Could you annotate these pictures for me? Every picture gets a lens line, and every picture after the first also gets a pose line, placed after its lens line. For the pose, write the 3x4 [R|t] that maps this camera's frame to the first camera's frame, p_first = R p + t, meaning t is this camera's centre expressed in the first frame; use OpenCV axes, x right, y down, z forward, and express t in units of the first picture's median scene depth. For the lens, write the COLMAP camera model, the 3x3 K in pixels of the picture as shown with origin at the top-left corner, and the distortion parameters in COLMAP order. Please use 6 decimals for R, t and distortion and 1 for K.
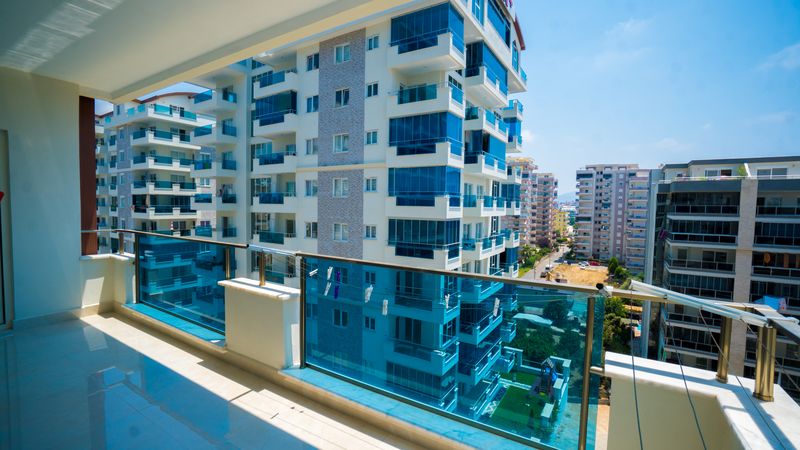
lens RADIAL K [[356.6, 0, 401.5], [0, 356.6, 222.7], [0, 0, 1]] dist [-0.041760, 0.013312]
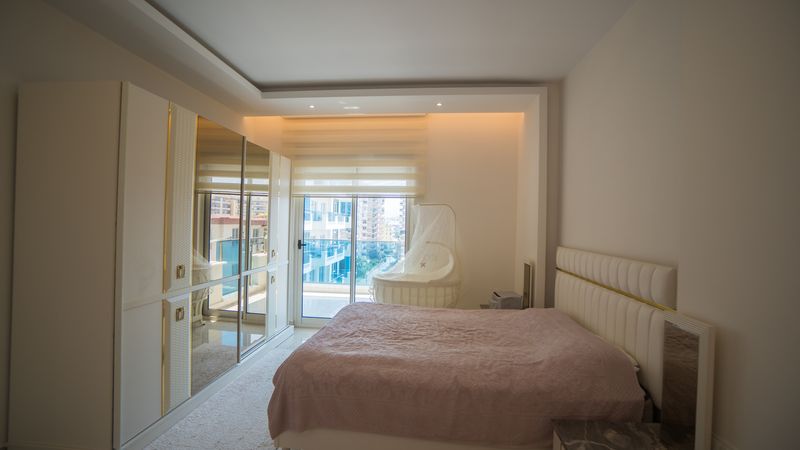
lens RADIAL K [[356.6, 0, 402.3], [0, 356.6, 225.3], [0, 0, 1]] dist [-0.041760, 0.013312]
pose [[0.894073, 0.002817, 0.447912, -0.062406], [0.011735, 0.999490, -0.029712, 0.005923], [-0.447767, 0.031821, 0.893584, -0.136714]]
